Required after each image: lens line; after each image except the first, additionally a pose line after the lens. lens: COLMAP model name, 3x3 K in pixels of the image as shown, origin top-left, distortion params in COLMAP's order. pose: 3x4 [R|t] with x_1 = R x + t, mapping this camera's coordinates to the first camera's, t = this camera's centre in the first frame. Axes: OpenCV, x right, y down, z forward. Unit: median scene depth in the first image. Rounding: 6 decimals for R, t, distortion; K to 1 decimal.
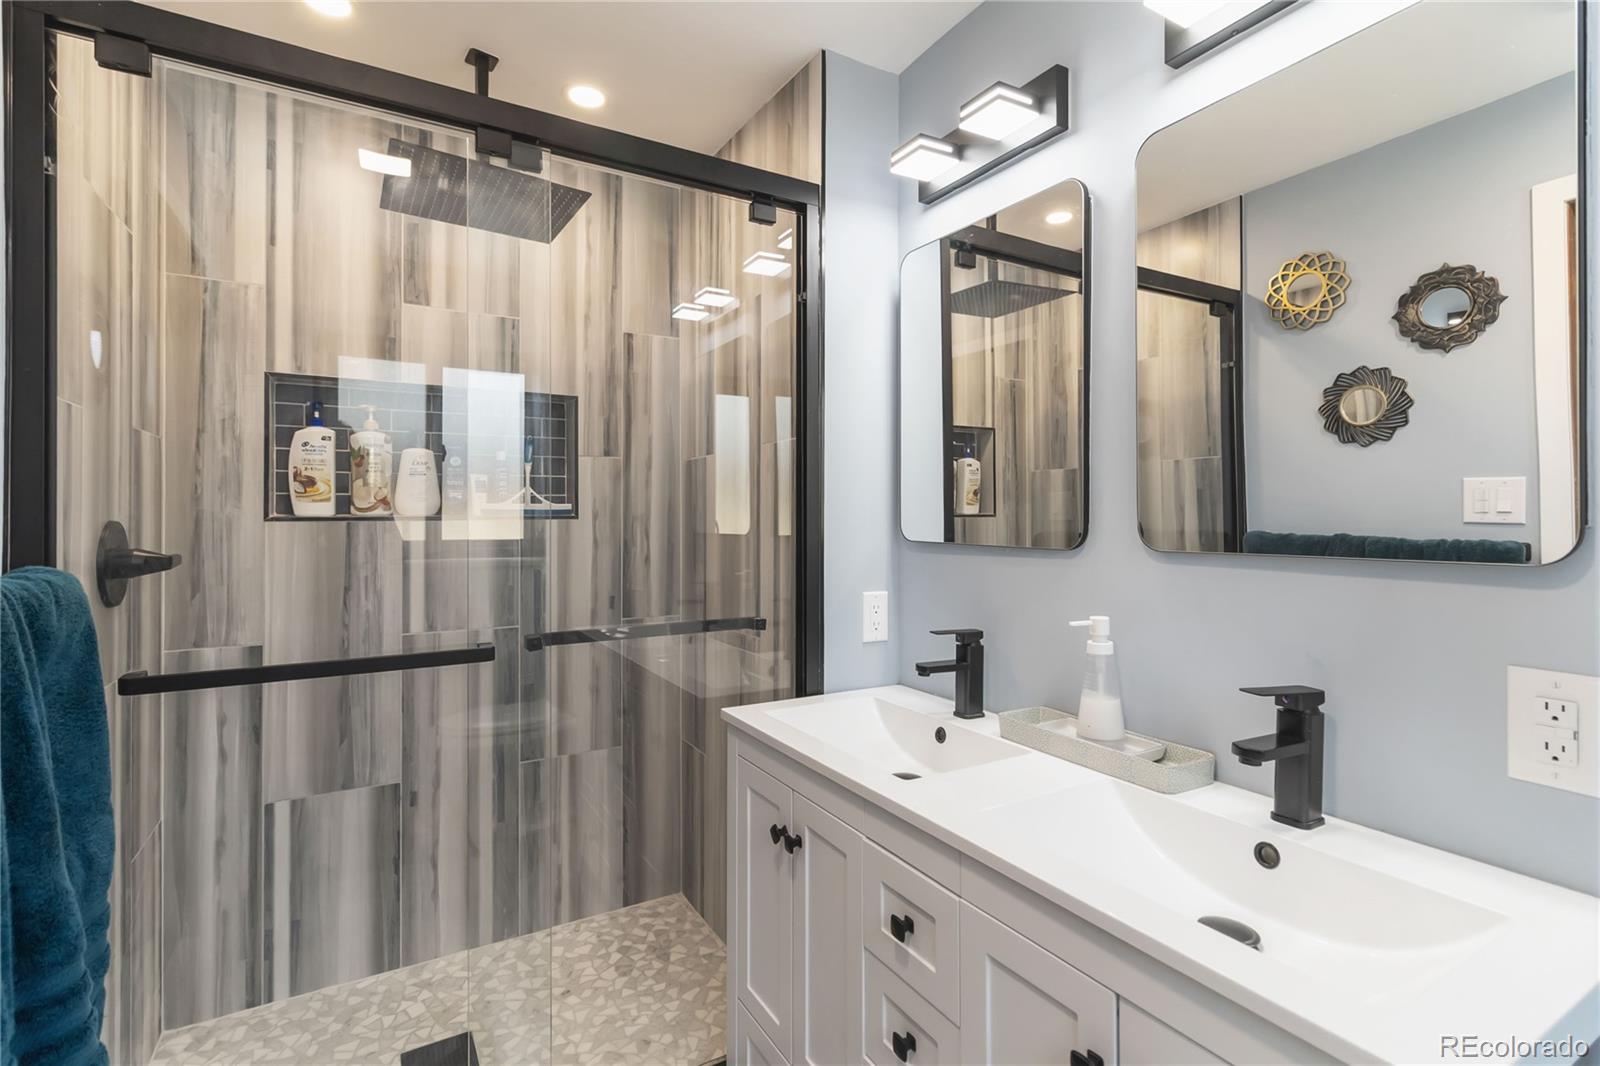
lens RADIAL K [[739.0, 0, 798.5], [0, 739.0, 524.0], [0, 0, 1]] dist [-0.001984, 0.002014]
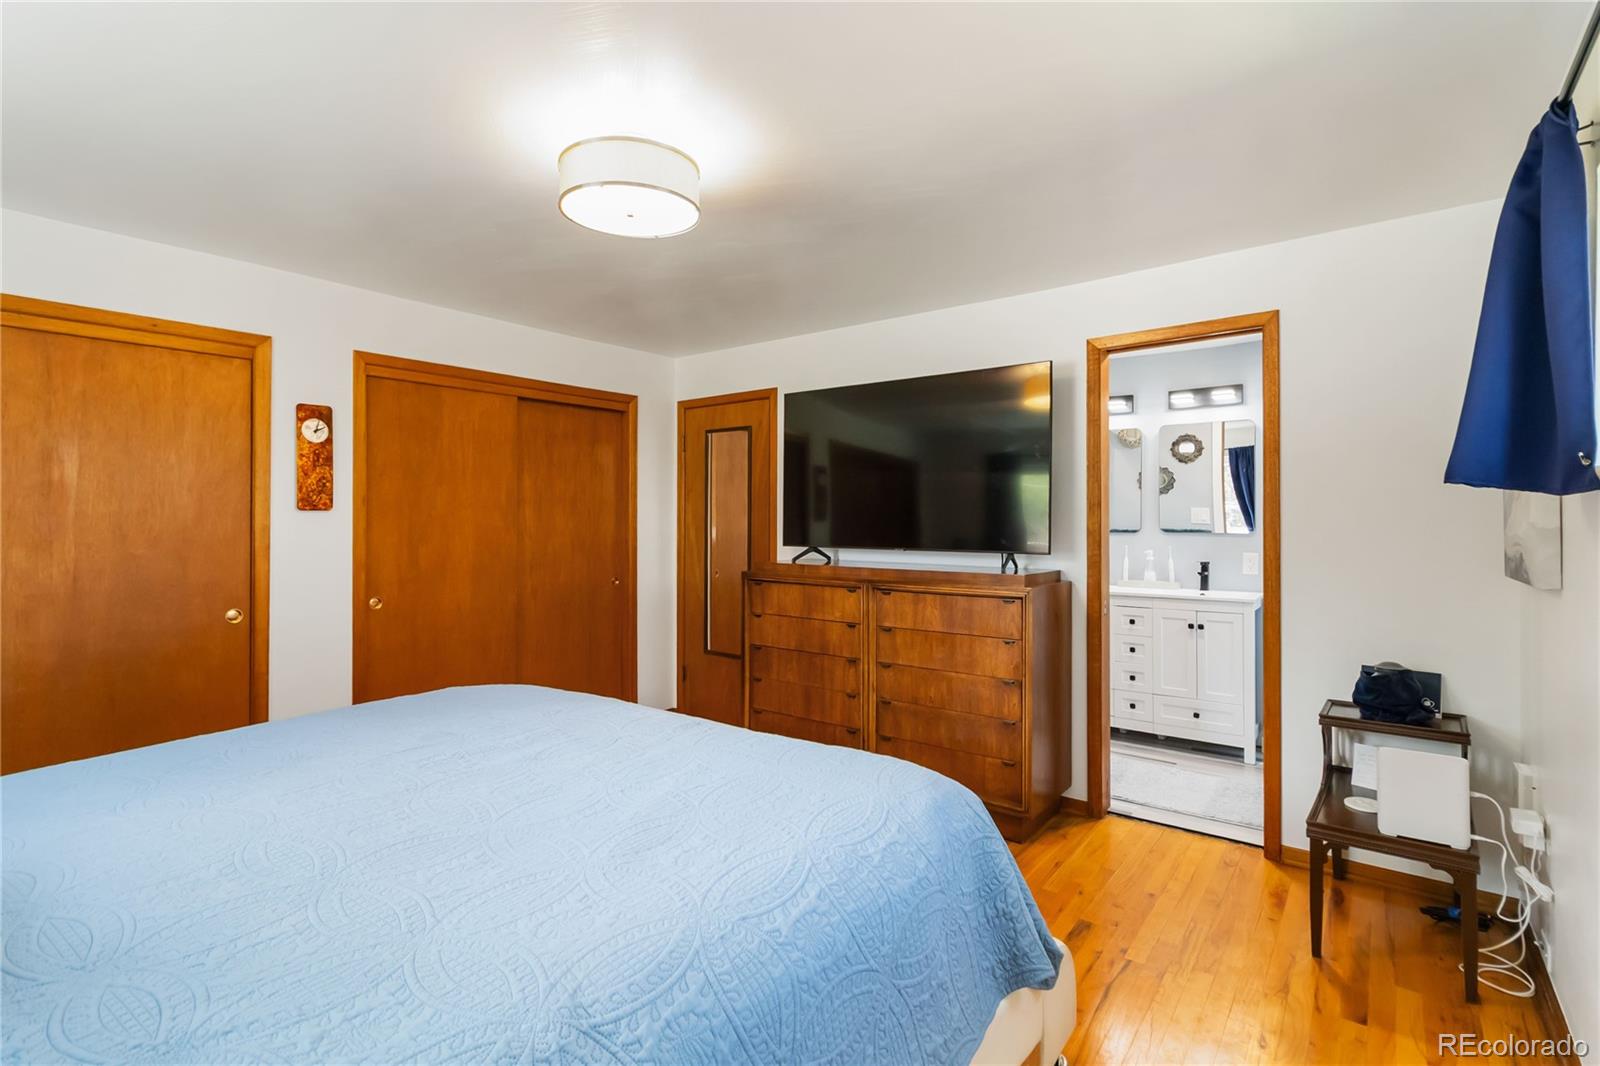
lens RADIAL K [[739.0, 0, 797.8], [0, 739.0, 525.5], [0, 0, 1]] dist [-0.001984, 0.002014]
pose [[0.925981, -0.003492, 0.377555, -1.600553], [0.001643, 0.999985, 0.005221, -0.013602], [-0.377567, -0.004214, 0.925973, -1.079794]]
